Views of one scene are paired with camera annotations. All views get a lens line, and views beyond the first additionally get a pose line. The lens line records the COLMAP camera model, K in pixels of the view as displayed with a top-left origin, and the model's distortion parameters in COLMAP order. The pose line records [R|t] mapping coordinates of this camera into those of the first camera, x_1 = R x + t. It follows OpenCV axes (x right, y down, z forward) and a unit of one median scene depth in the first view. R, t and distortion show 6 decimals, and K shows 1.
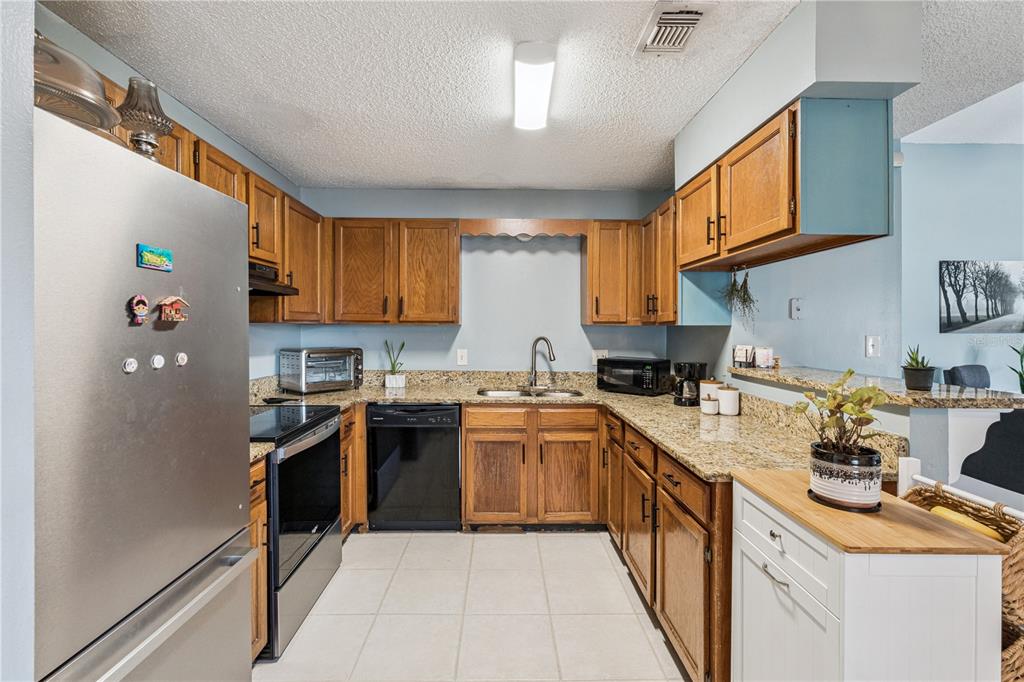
lens RADIAL K [[447.6, 0, 511.5], [0, 447.6, 336.5], [0, 0, 1]] dist [-0.013884, 0.000344]
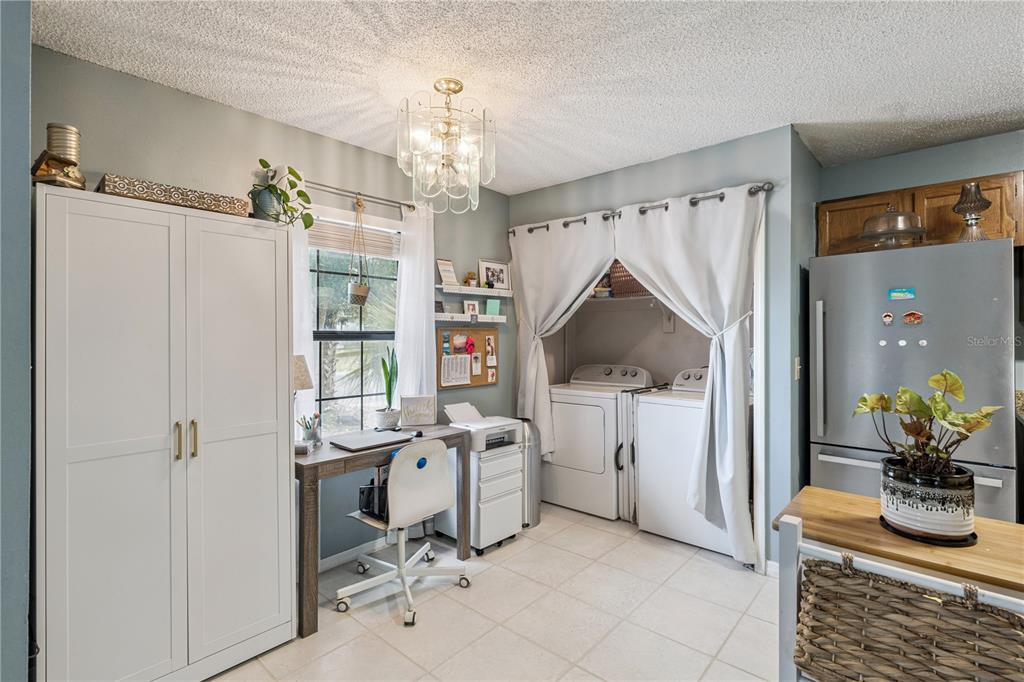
lens RADIAL K [[475.8, 0, 512.9], [0, 475.8, 337.0], [0, 0, 1]] dist [0.000706, 0.000083]
pose [[-0.681294, 0.003166, -0.732003, 1.871419], [-0.005692, 0.999938, 0.009622, 0.014354], [0.731988, 0.010722, -0.681233, 1.025246]]
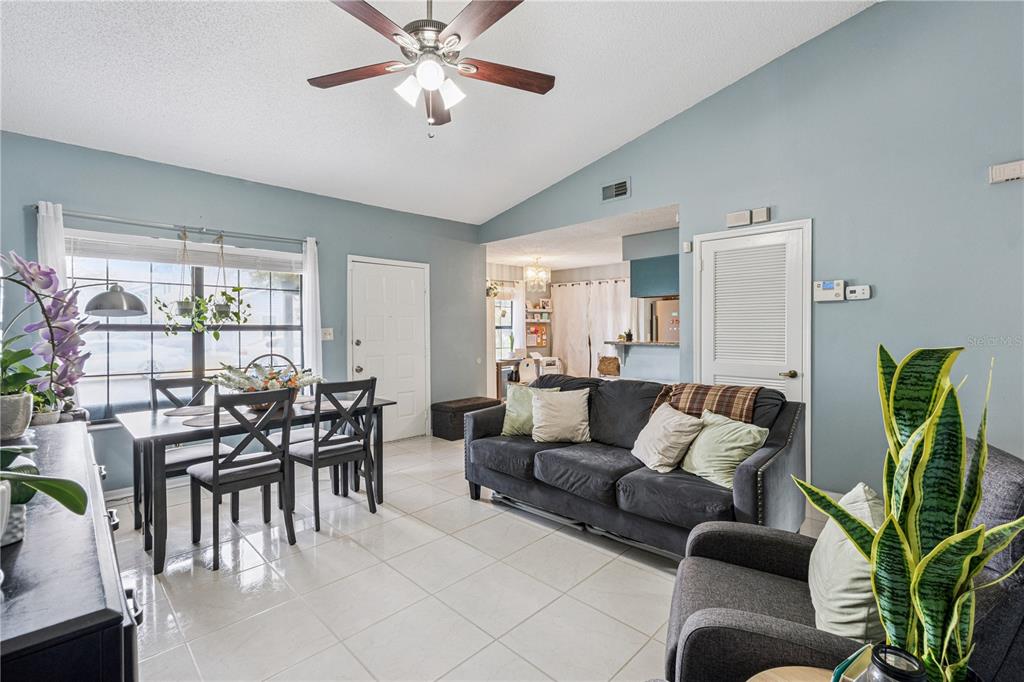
lens RADIAL K [[447.6, 0, 512.8], [0, 447.6, 334.5], [0, 0, 1]] dist [-0.013884, 0.000344]
pose [[-0.720690, 0.012086, -0.693152, 4.144572], [0.001656, 0.999875, 0.015713, 0.028768], [0.693256, 0.010176, -0.720620, 2.909641]]
